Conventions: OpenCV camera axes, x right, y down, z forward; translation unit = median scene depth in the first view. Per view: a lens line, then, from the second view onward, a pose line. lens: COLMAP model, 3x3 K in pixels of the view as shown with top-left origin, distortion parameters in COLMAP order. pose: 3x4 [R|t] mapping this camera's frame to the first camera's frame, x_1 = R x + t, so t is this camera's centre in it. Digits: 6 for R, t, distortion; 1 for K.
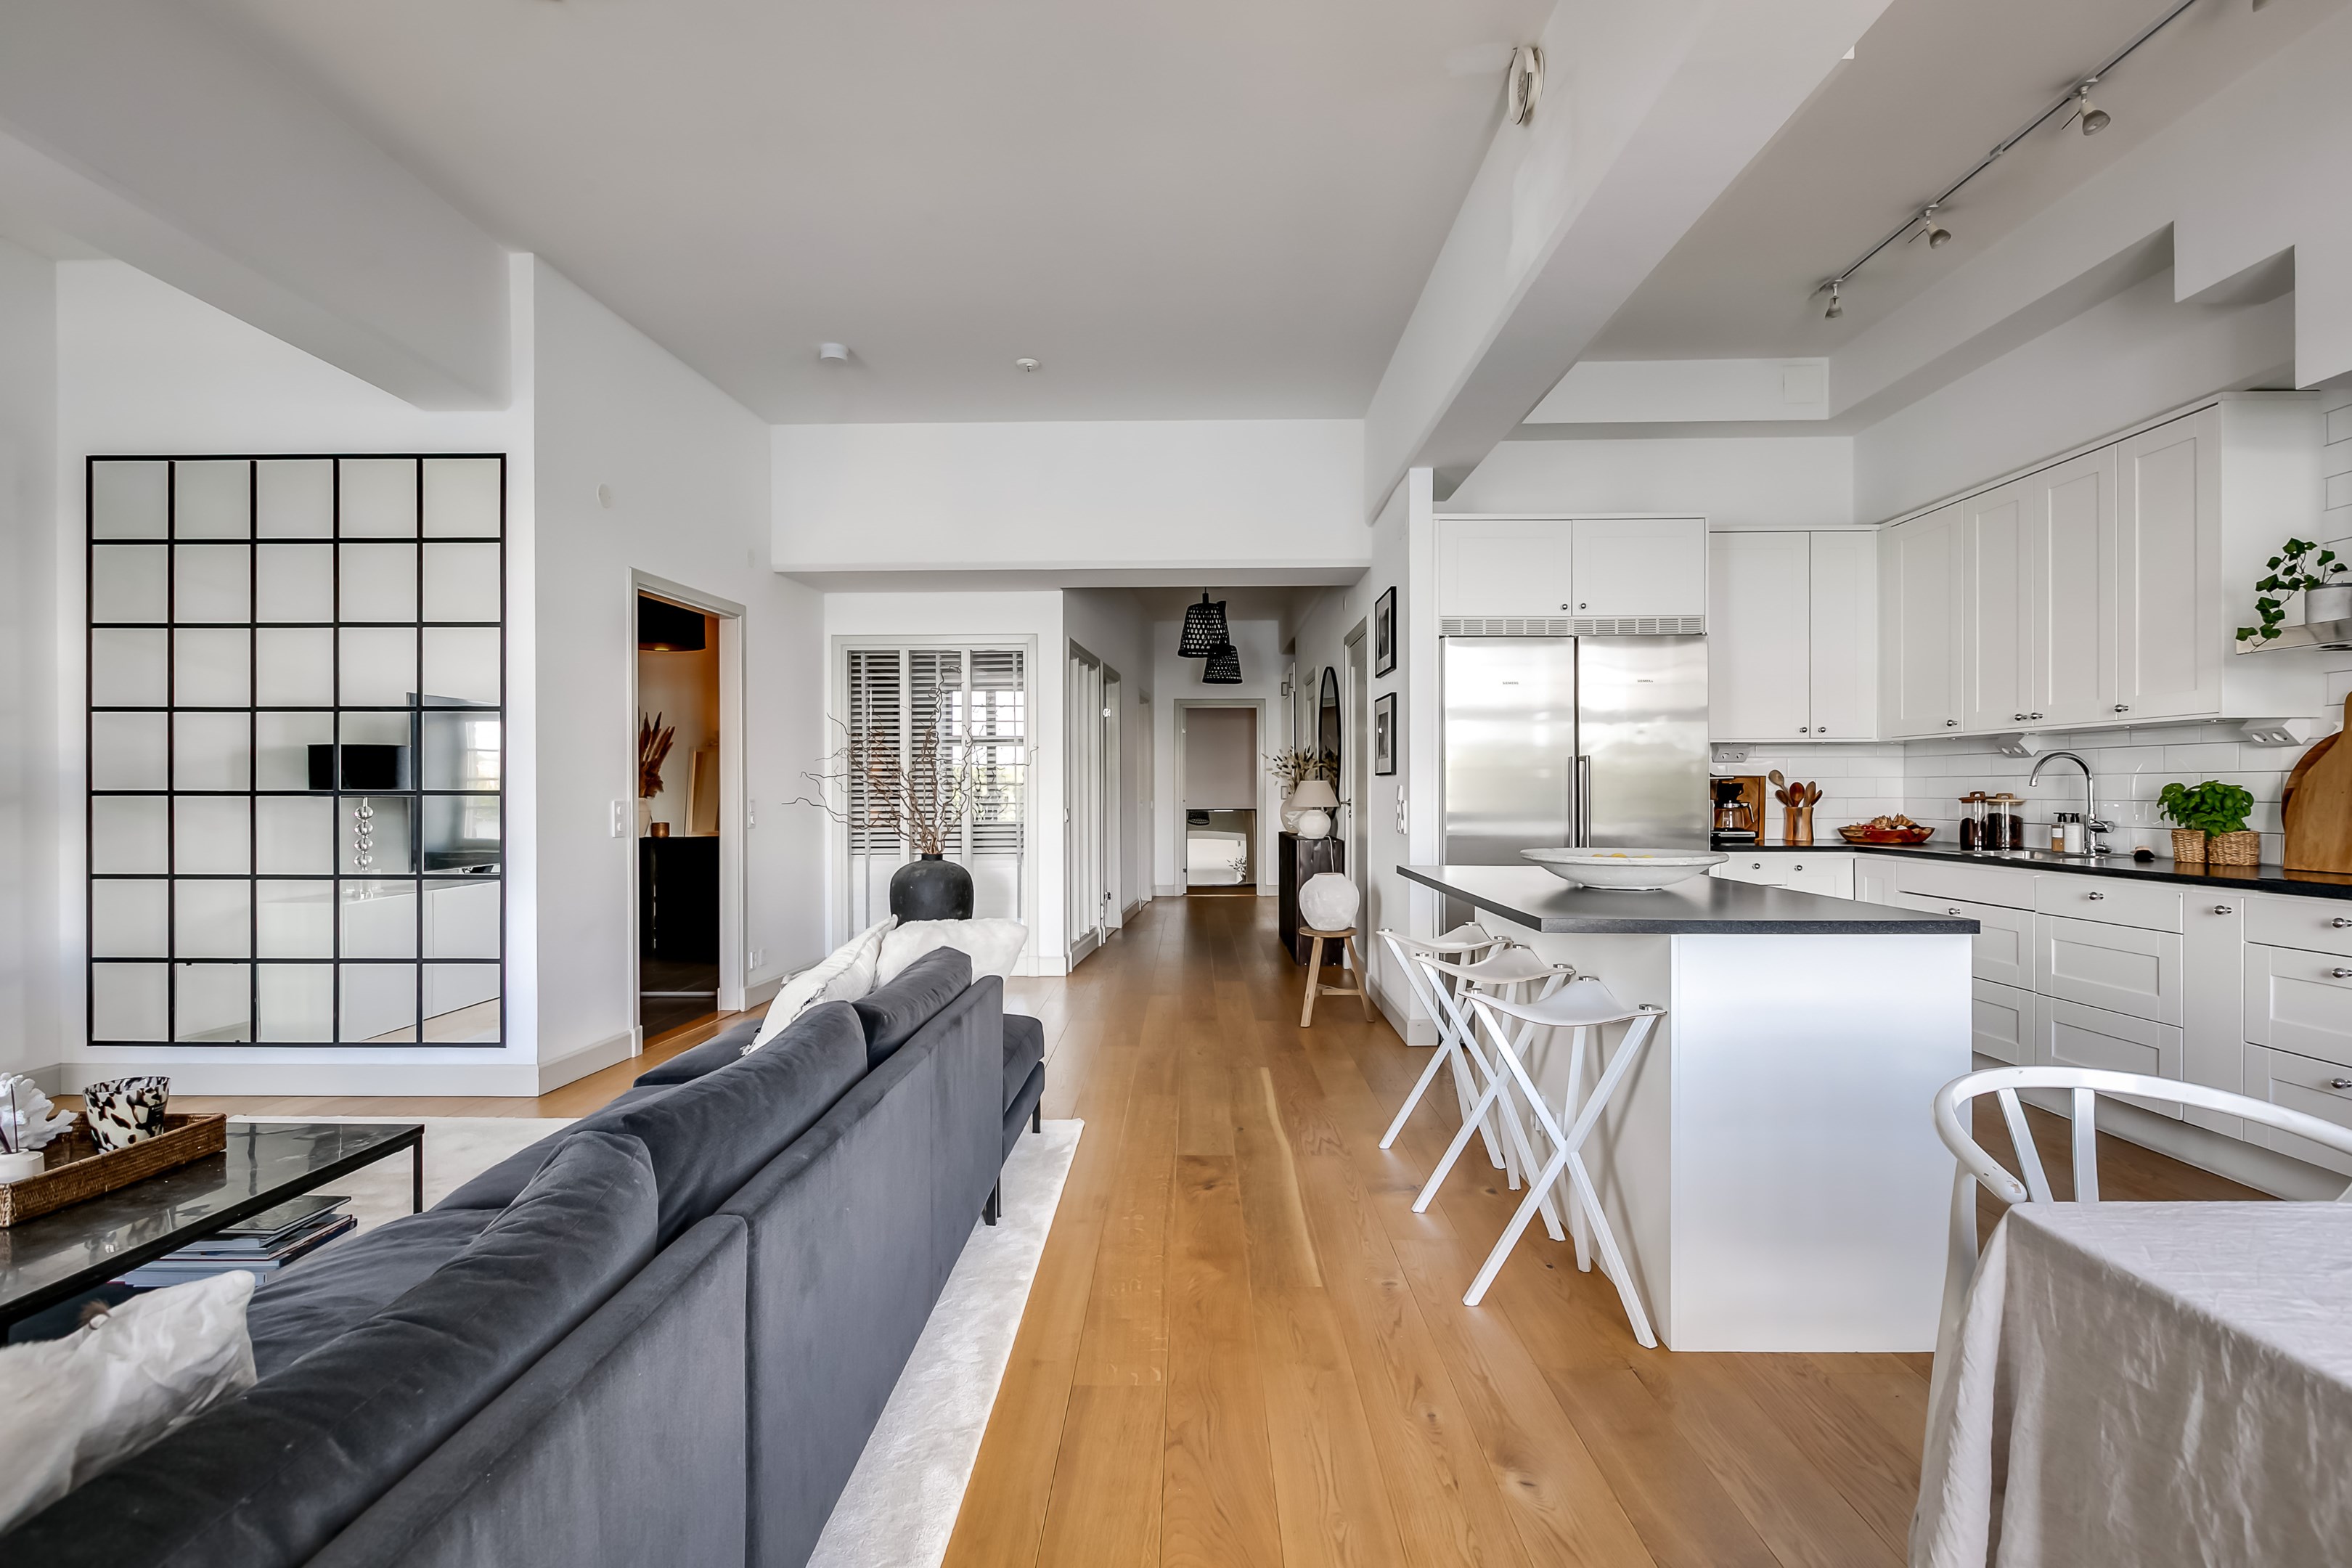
lens RADIAL K [[1125.7, 0, 1162.3], [0, 1125.7, 775.3], [0, 0, 1]] dist [0.000712, -0.001938]
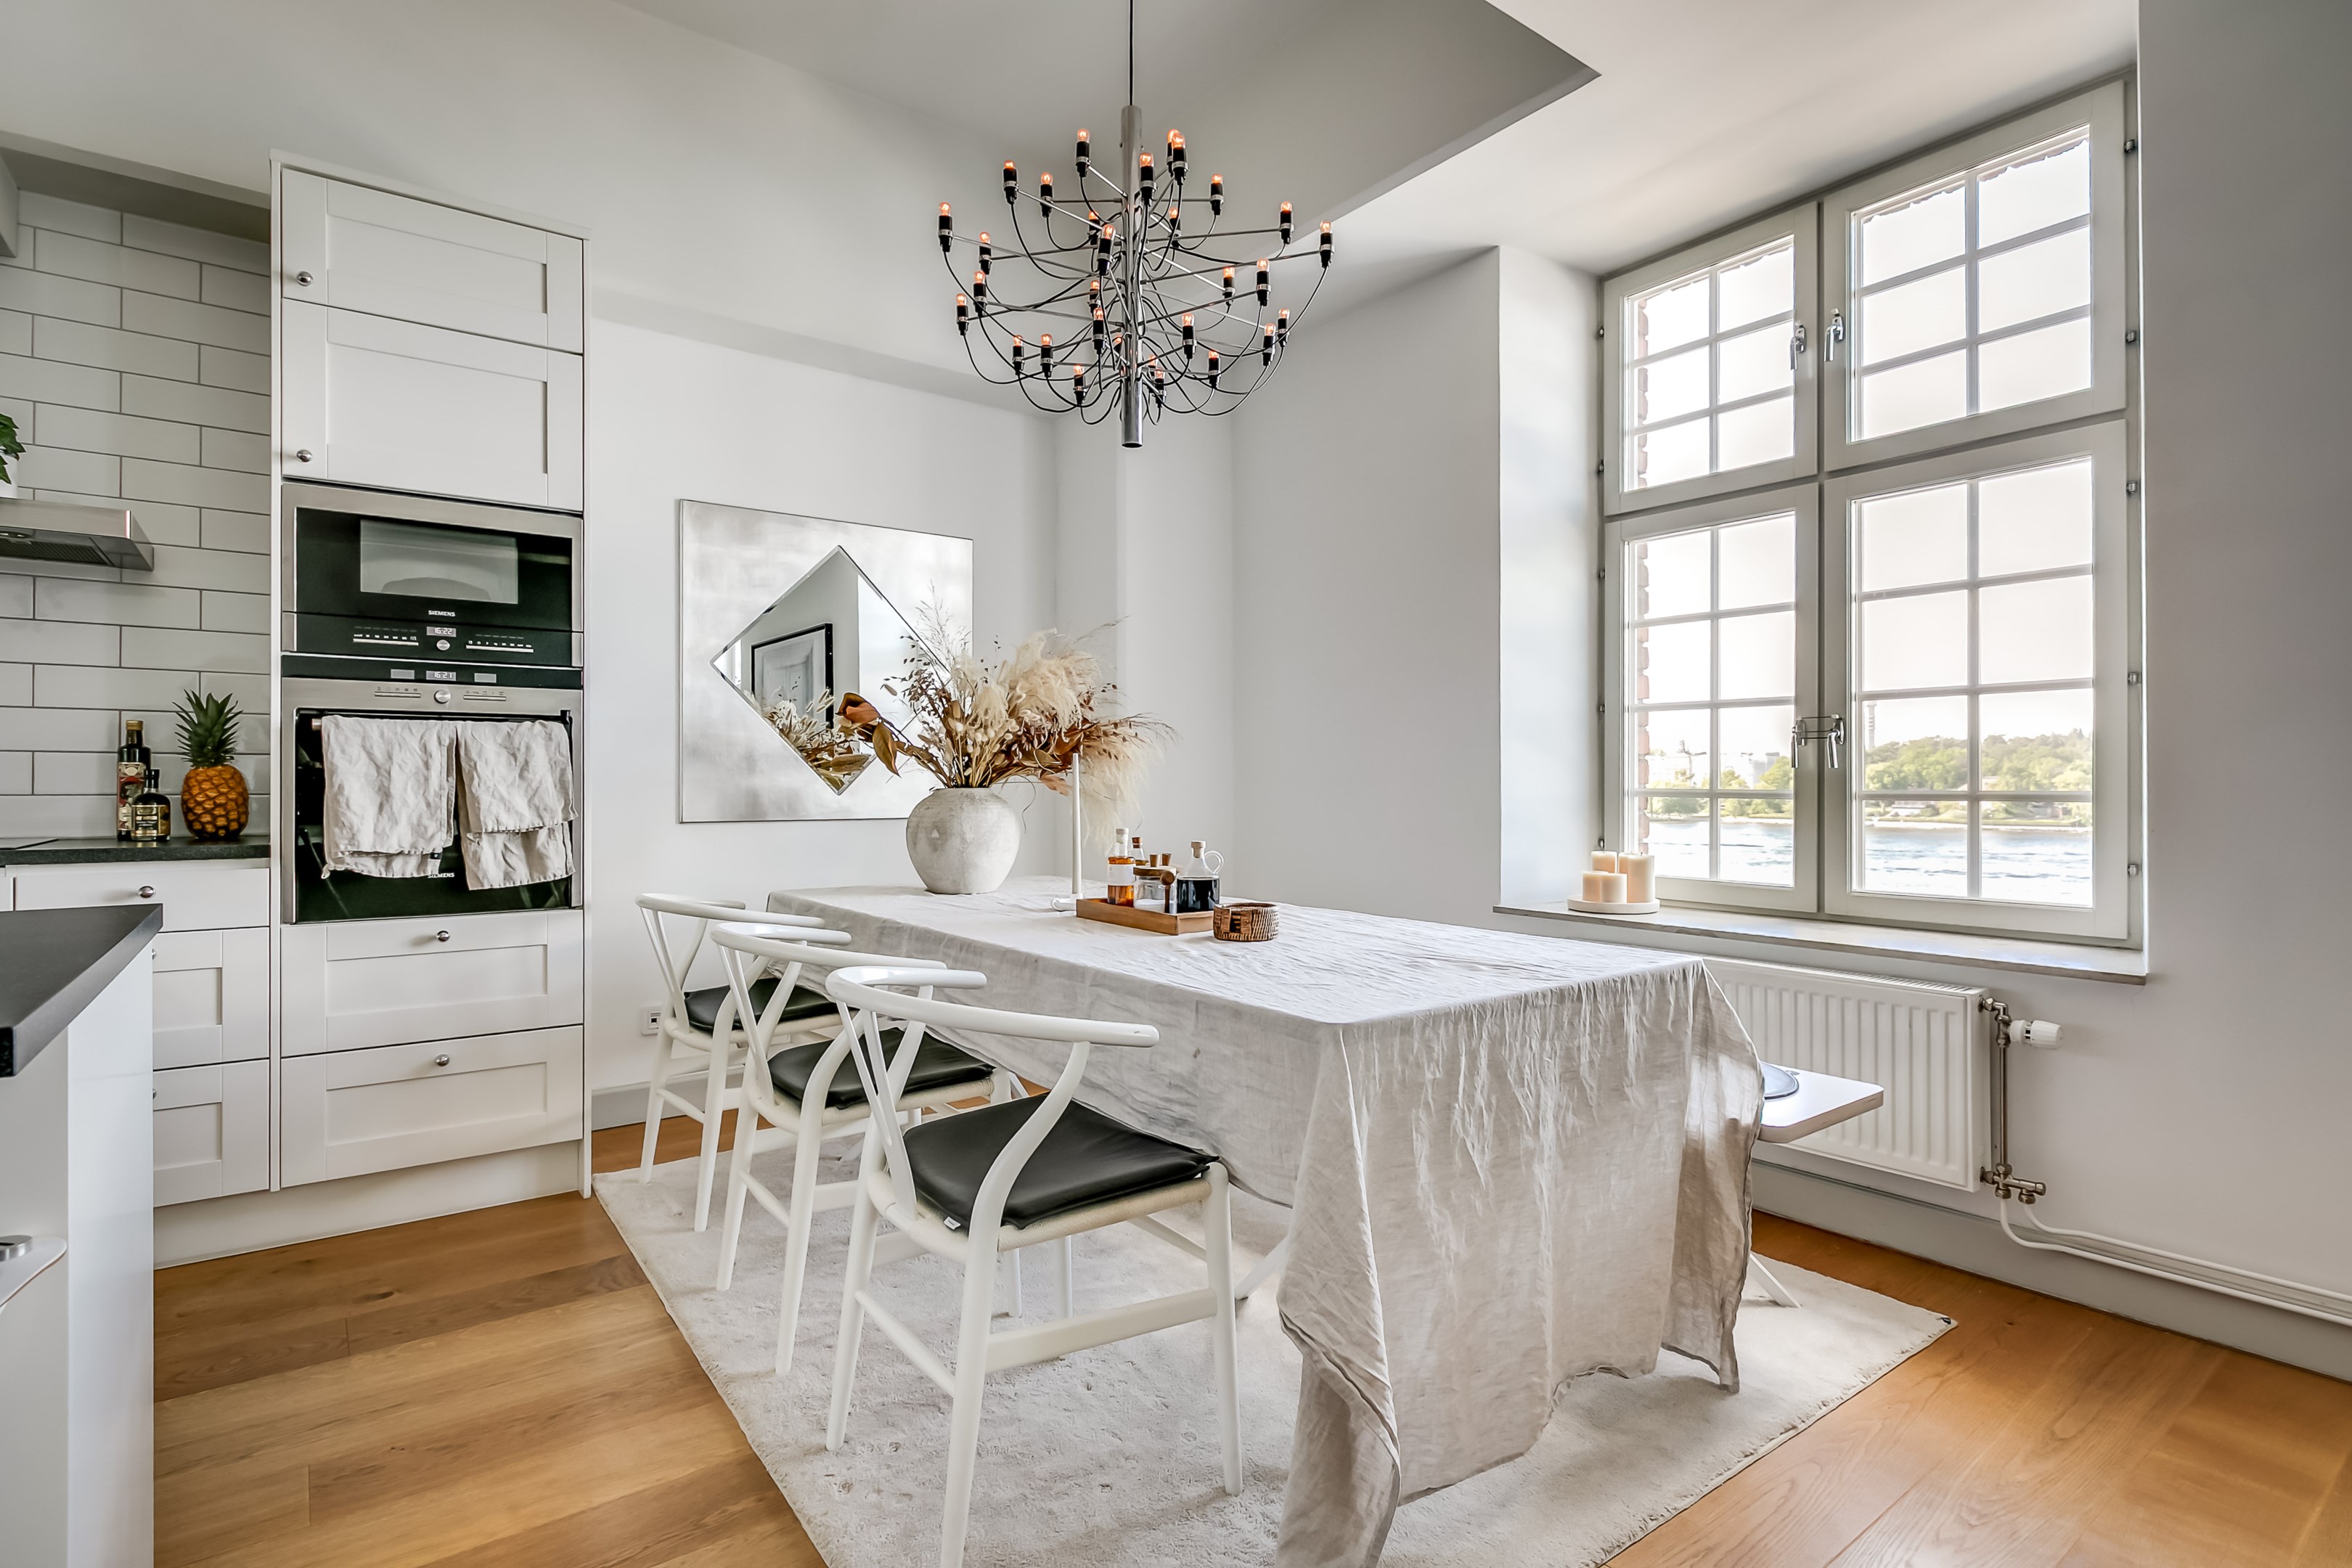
lens RADIAL K [[1154.6, 0, 1185.0], [0, 1154.6, 778.7], [0, 0, 1]] dist [-0.006540, 0.002843]
pose [[-0.619289, 0.005757, 0.785142, -0.024720], [-0.006811, 0.999896, -0.012704, 0.028919], [-0.785133, -0.013215, -0.619186, 0.394989]]
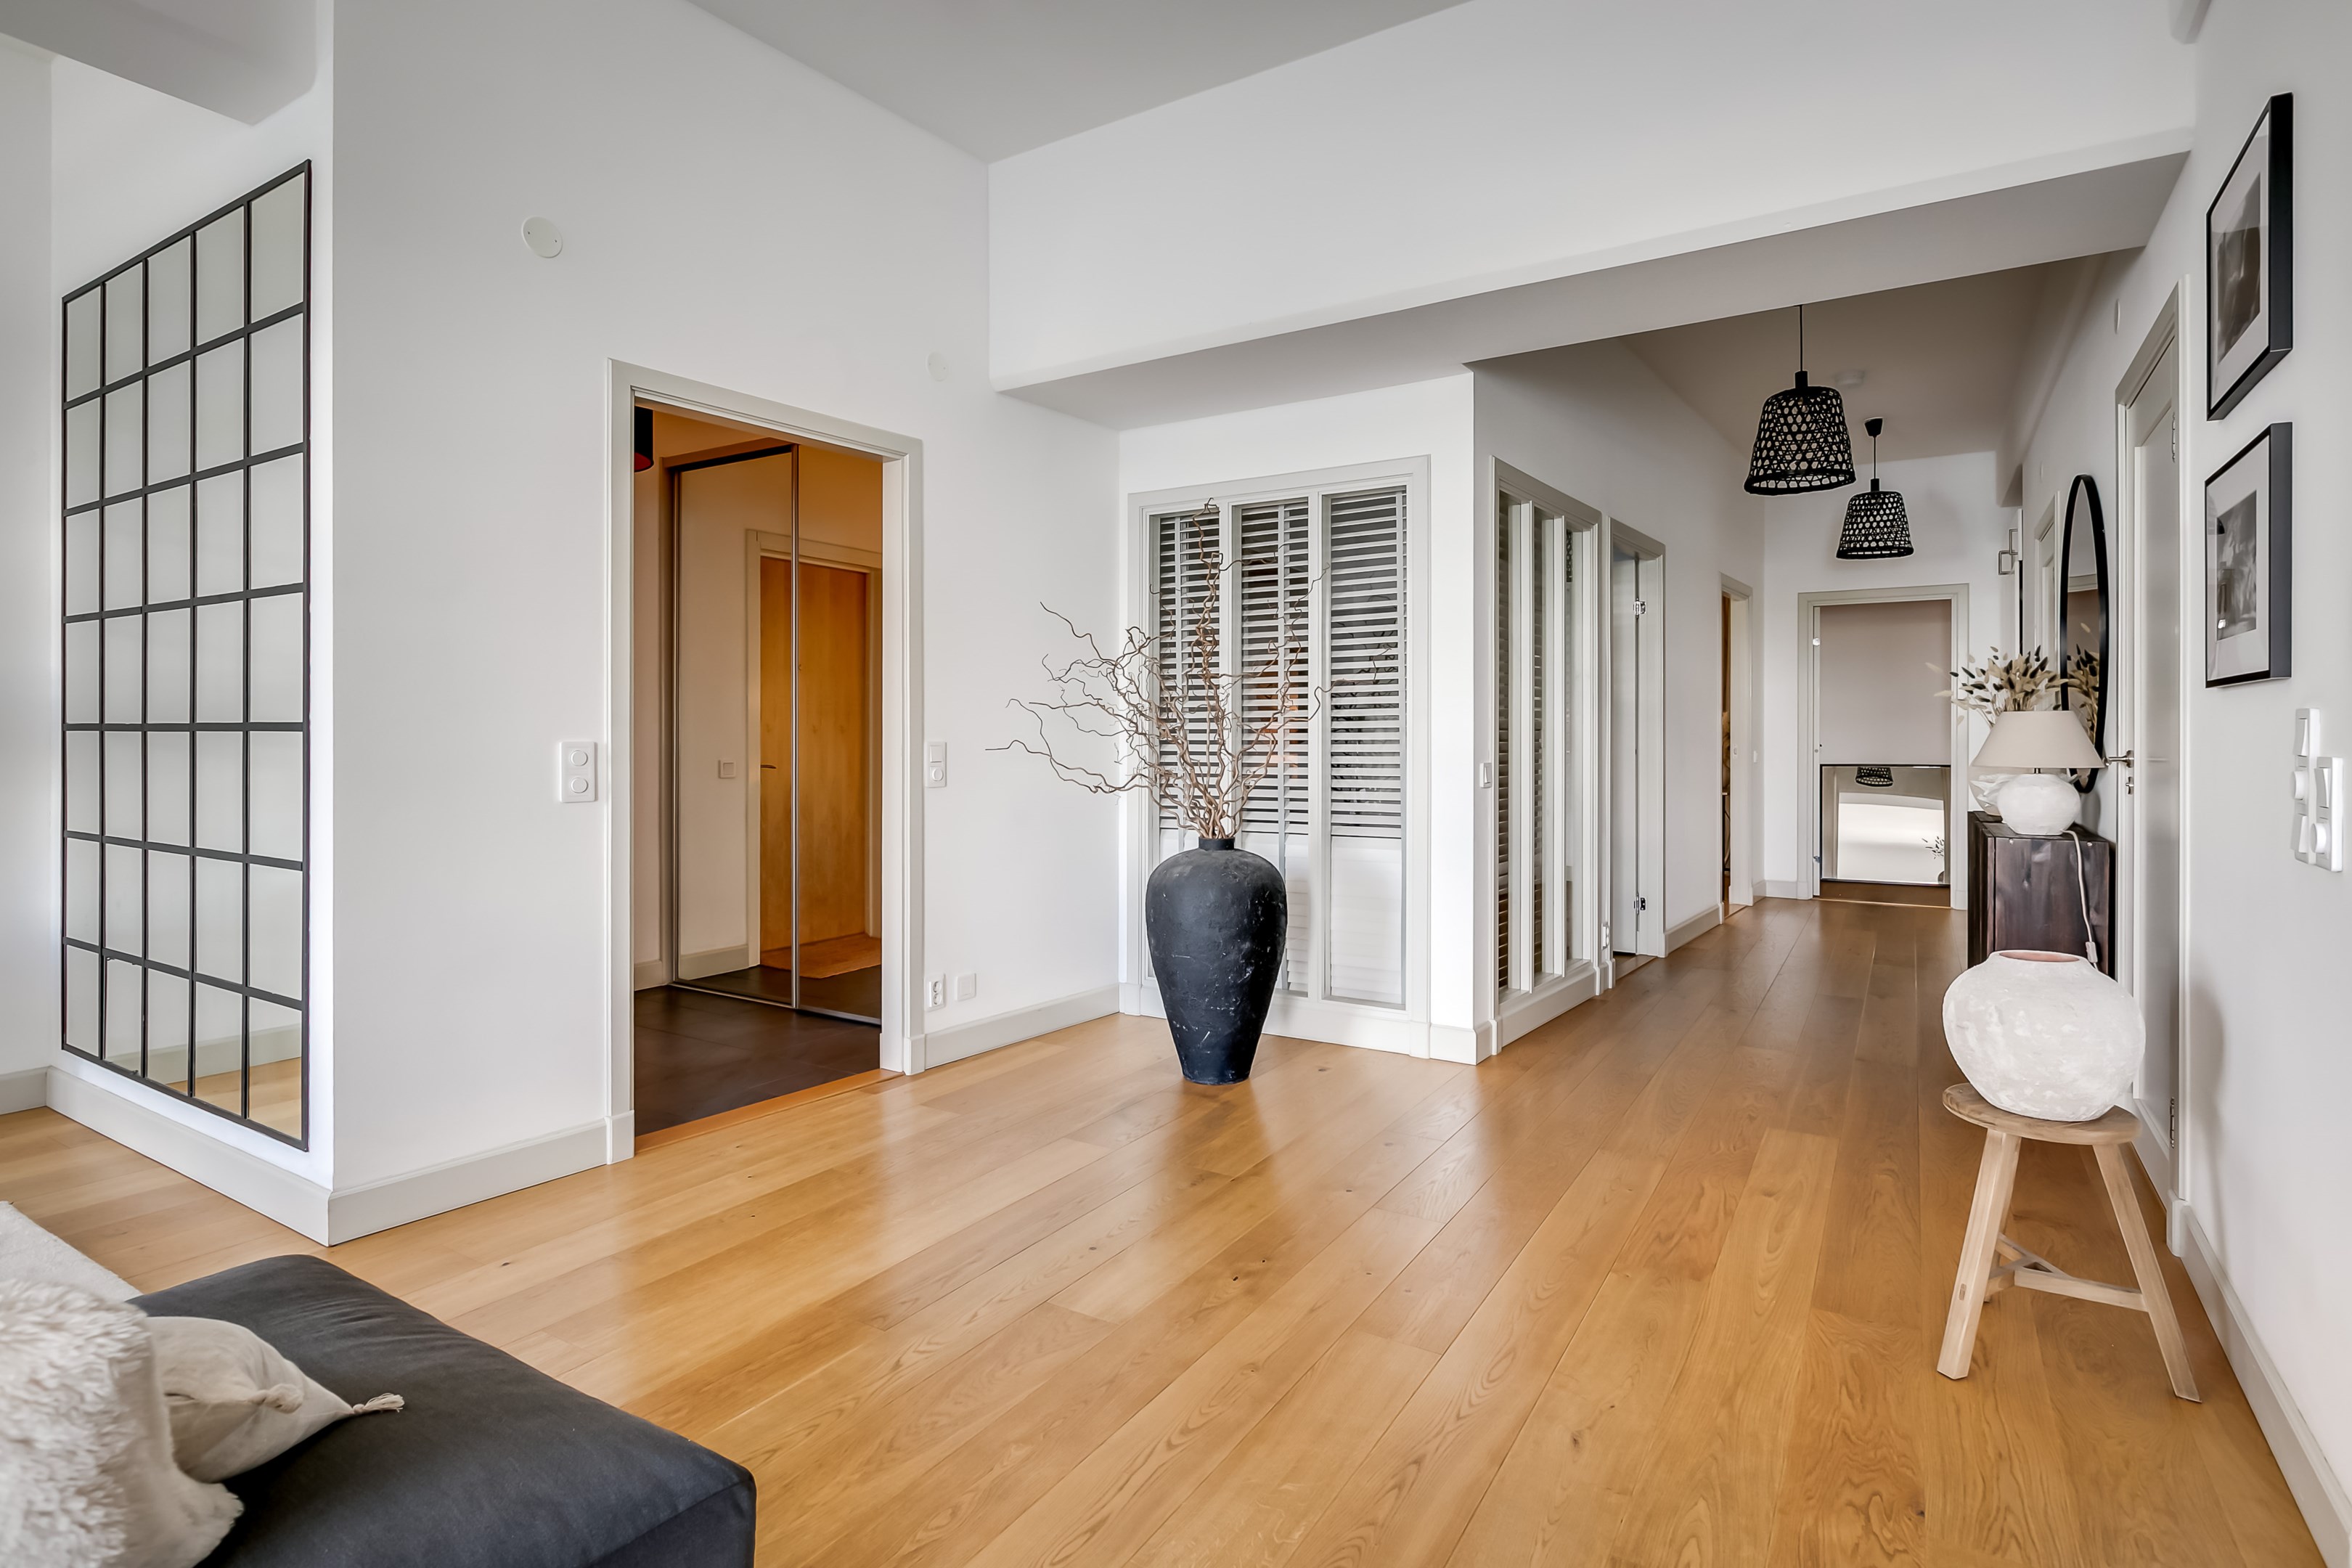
lens RADIAL K [[1161.3, 0, 1188.5], [0, 1161.3, 732.7], [0, 0, 1]] dist [-0.000351, -0.000501]
pose [[0.861387, 0.002874, -0.507942, 0.104258], [0.002728, 0.999943, 0.010284, 0.010446], [0.507942, -0.010244, 0.861330, 0.550628]]
